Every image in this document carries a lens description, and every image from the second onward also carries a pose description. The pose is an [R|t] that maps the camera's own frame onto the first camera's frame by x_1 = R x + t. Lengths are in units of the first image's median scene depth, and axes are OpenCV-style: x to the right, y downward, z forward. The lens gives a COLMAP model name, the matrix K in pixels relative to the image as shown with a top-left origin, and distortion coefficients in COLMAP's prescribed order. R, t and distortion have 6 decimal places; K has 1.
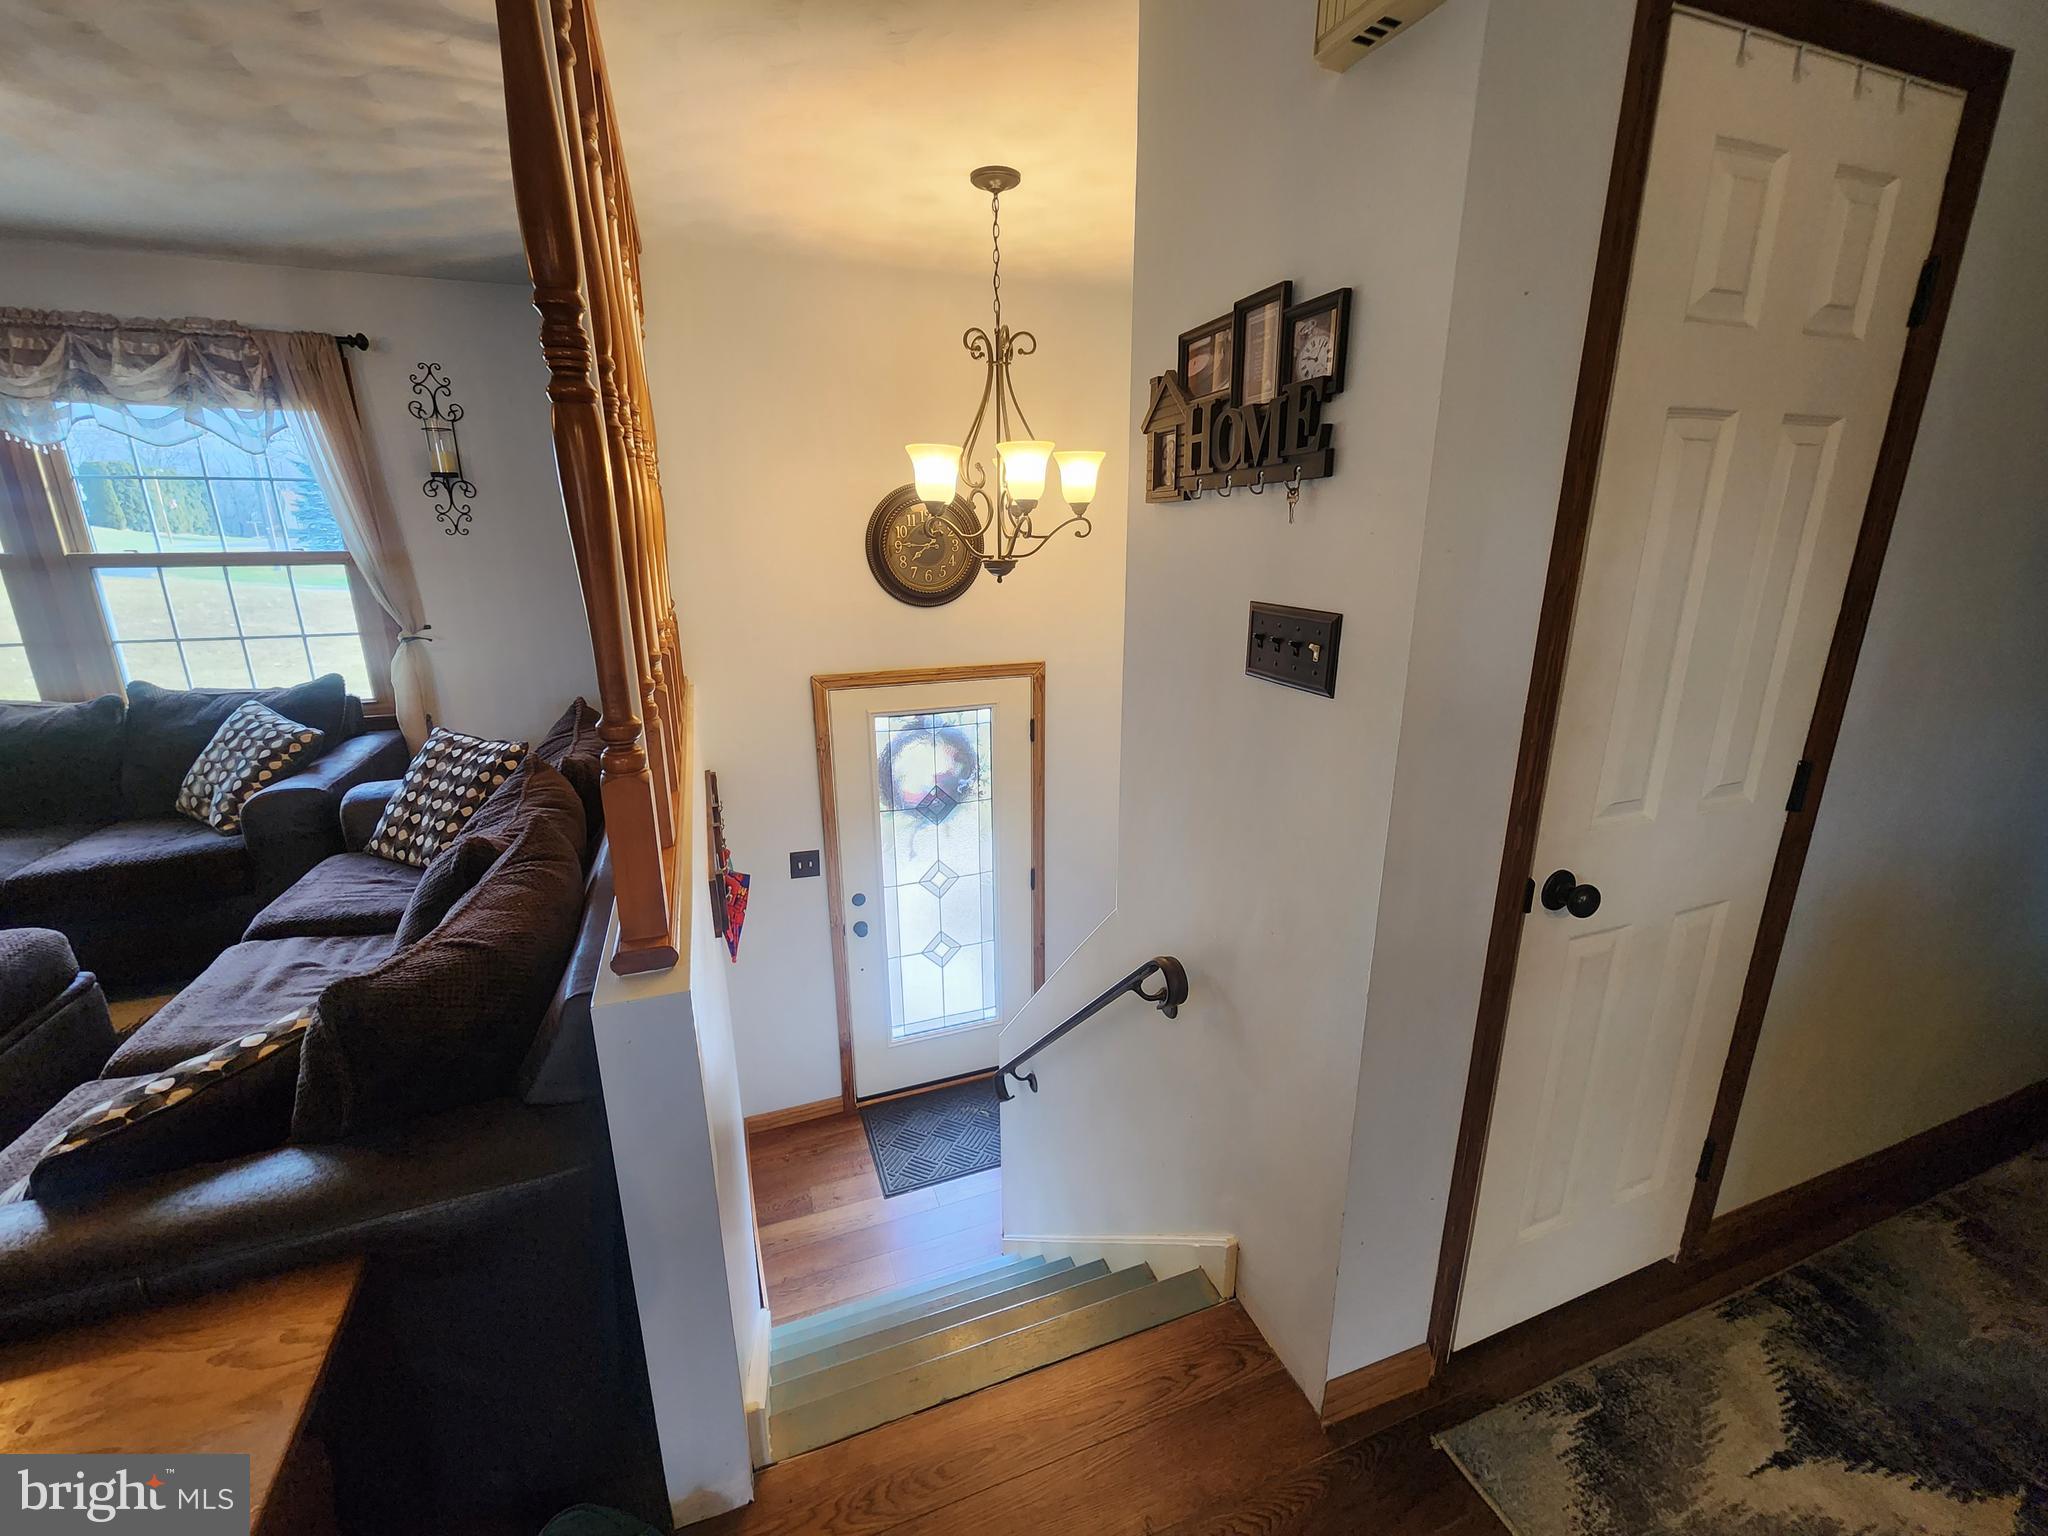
lens RADIAL K [[841.9, 0, 1026.3], [0, 841.9, 770.6], [0, 0, 1]] dist [0.007650, -0.005379]
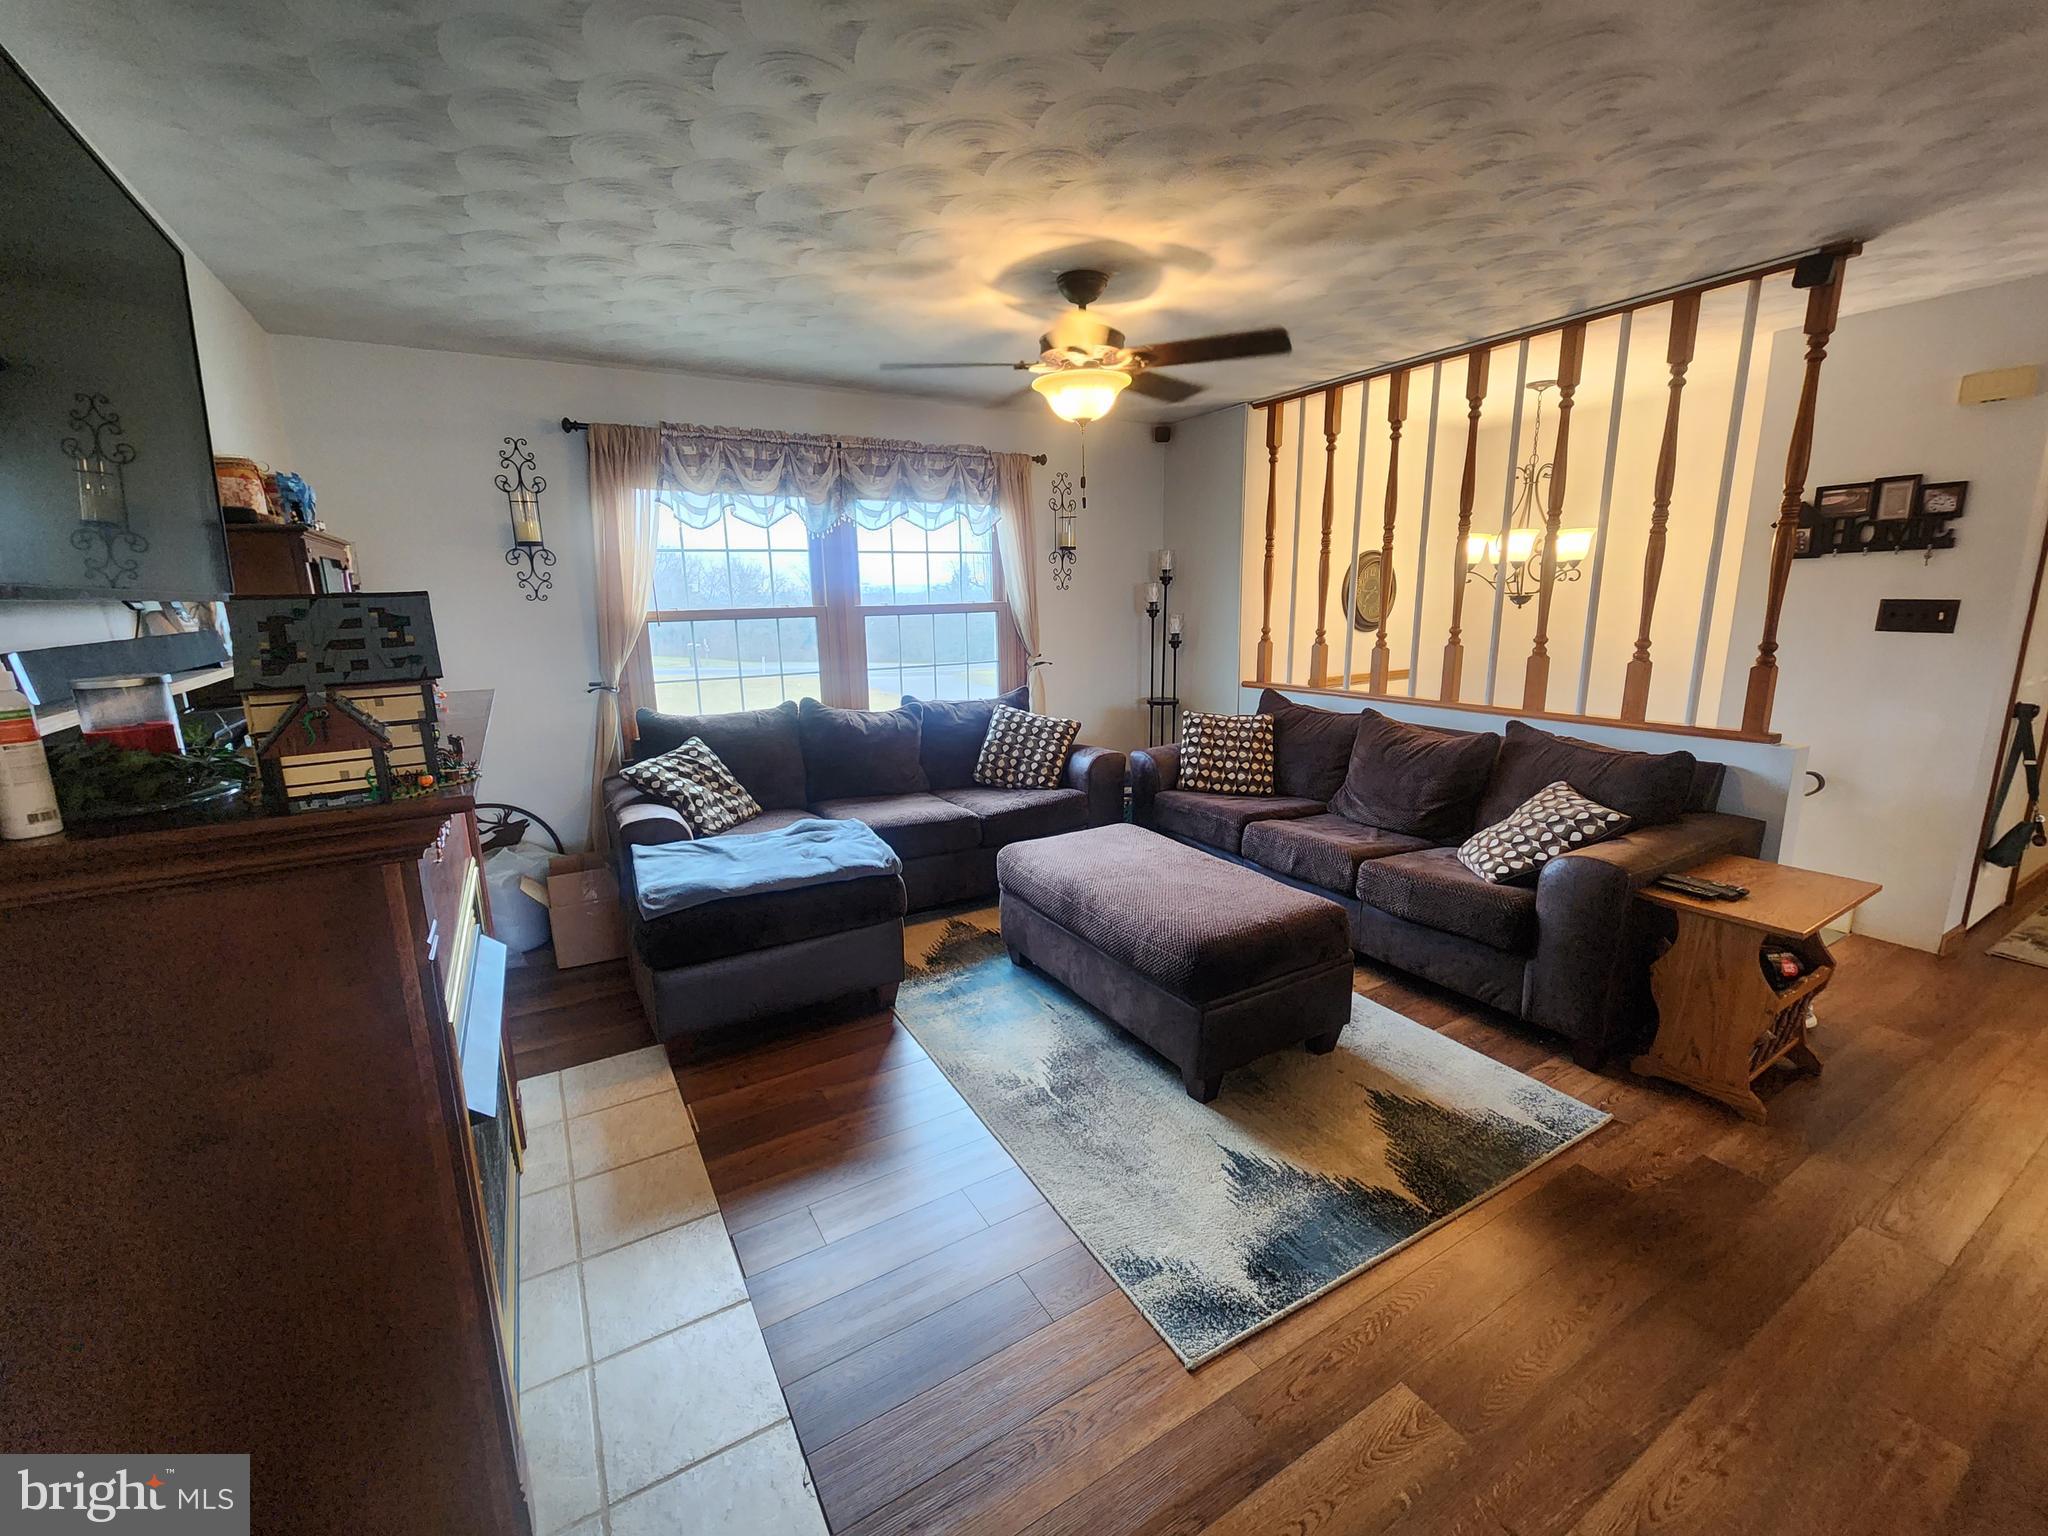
lens RADIAL K [[846.6, 0, 1024.0], [0, 846.6, 768.0], [0, 0, 1]] dist [0.016657, -0.007892]
pose [[0.983648, -0.052630, 0.172241, -1.252446], [0.064830, 0.995712, -0.065987, 0.134595], [-0.168030, 0.076074, 0.982842, -0.452185]]
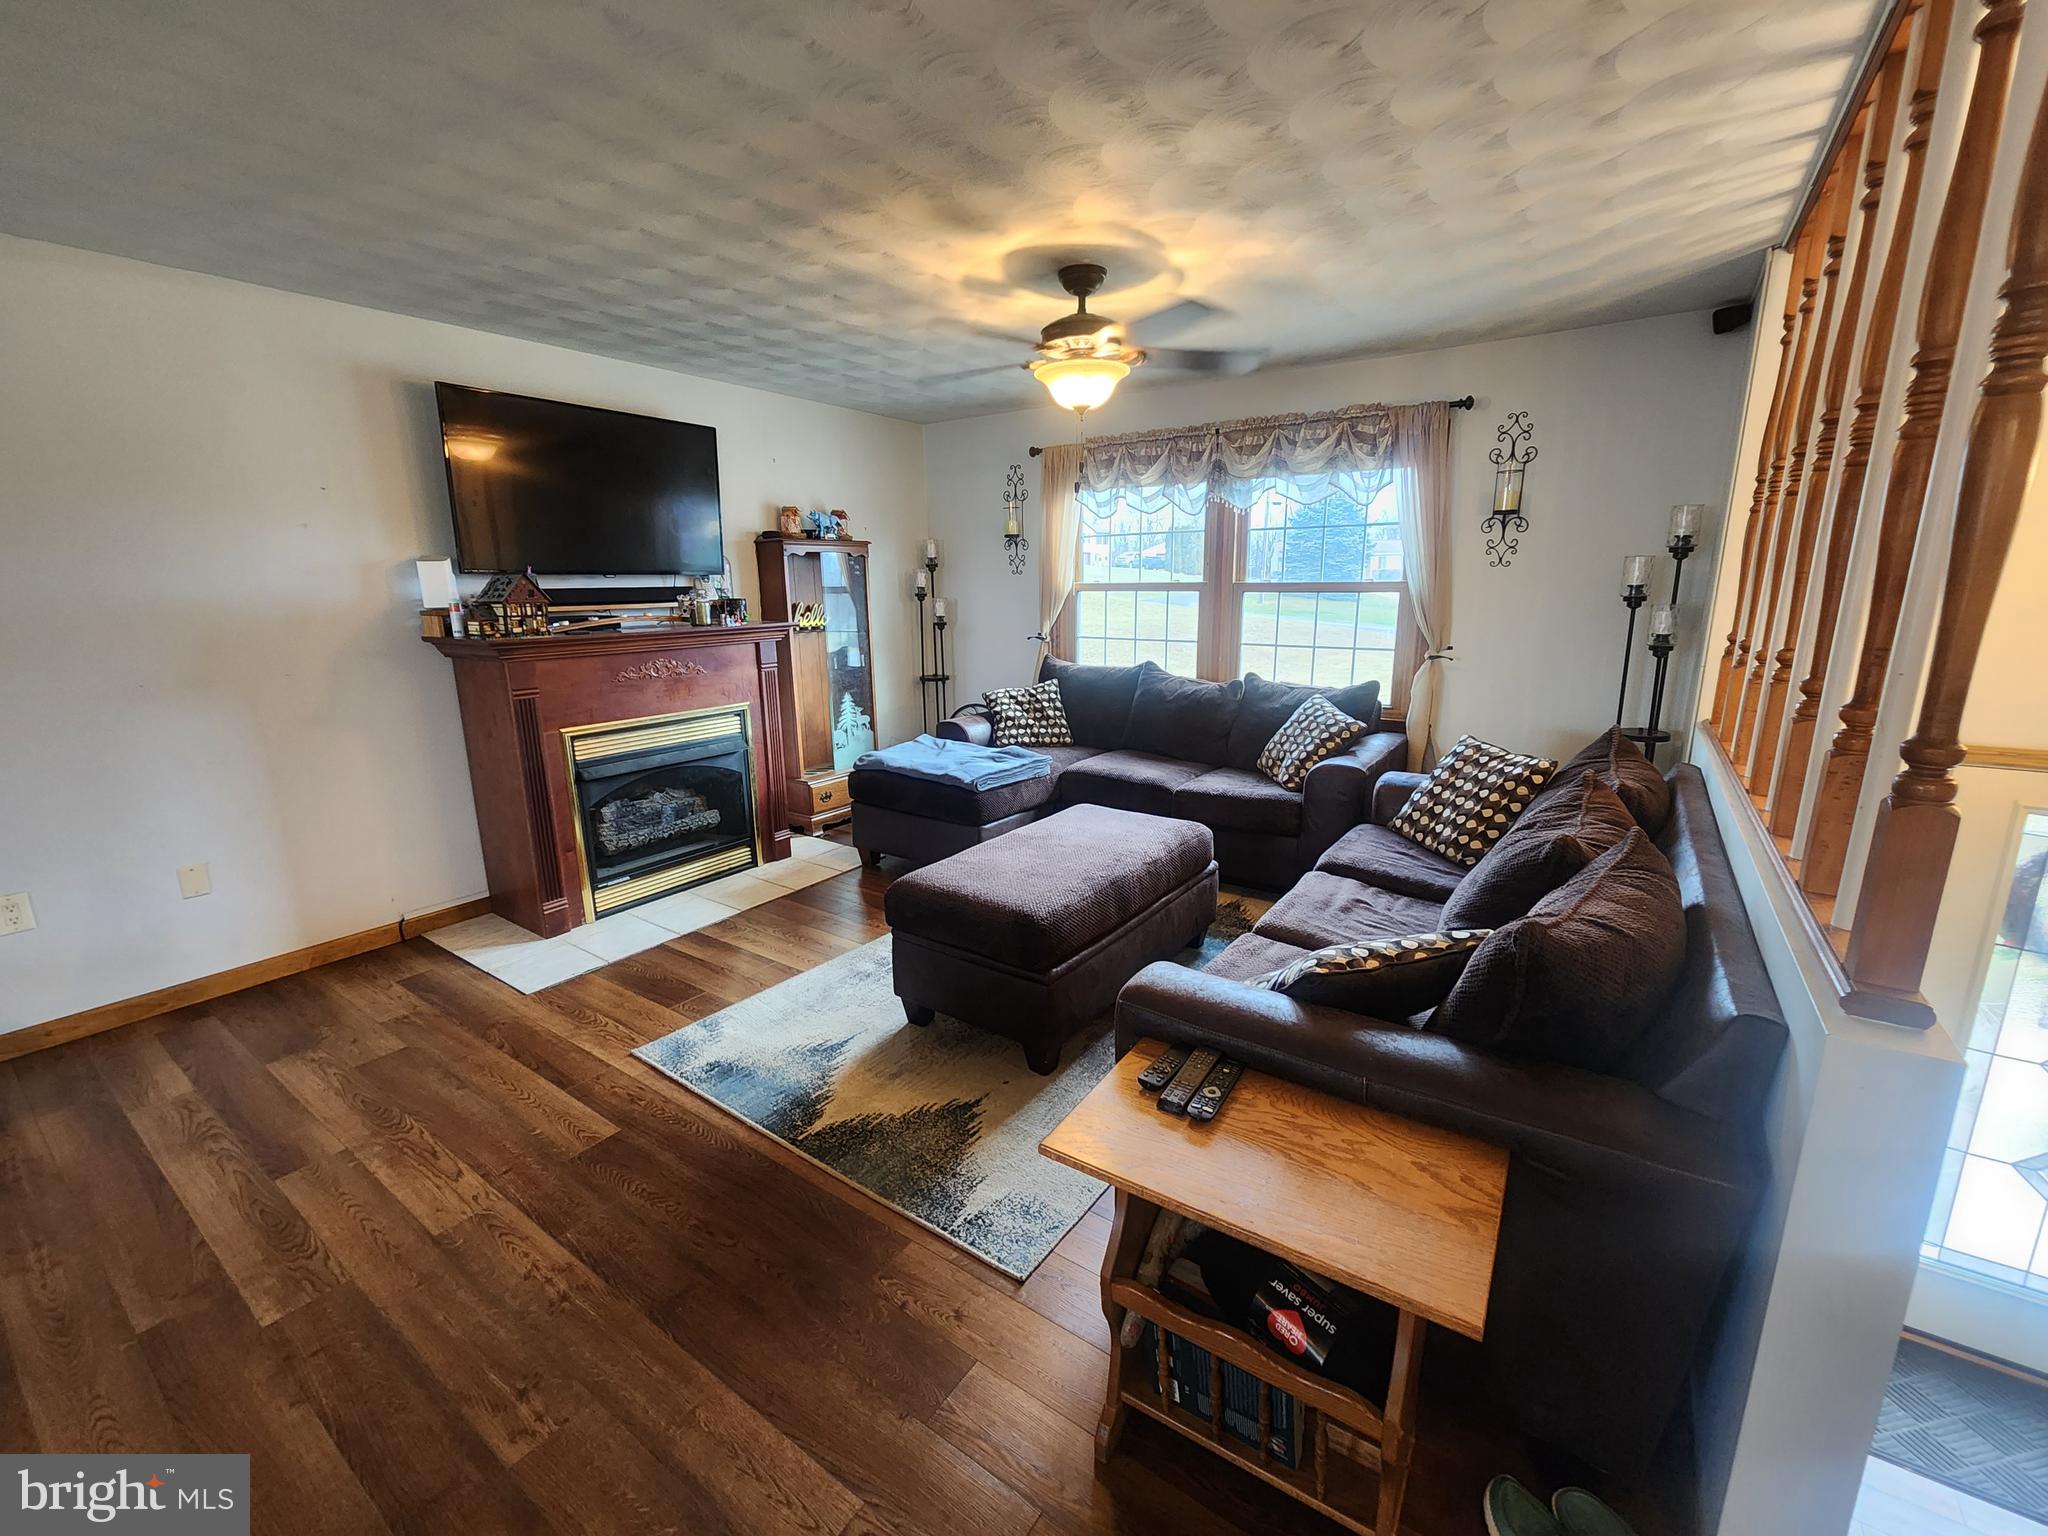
lens RADIAL K [[841.9, 0, 1026.3], [0, 841.9, 770.6], [0, 0, 1]] dist [0.007650, -0.005379]
pose [[0.565267, 0.180299, -0.804963, -0.117205], [-0.215441, 0.974221, 0.066922, 0.046058], [0.796277, 0.135594, 0.589539, -0.119521]]
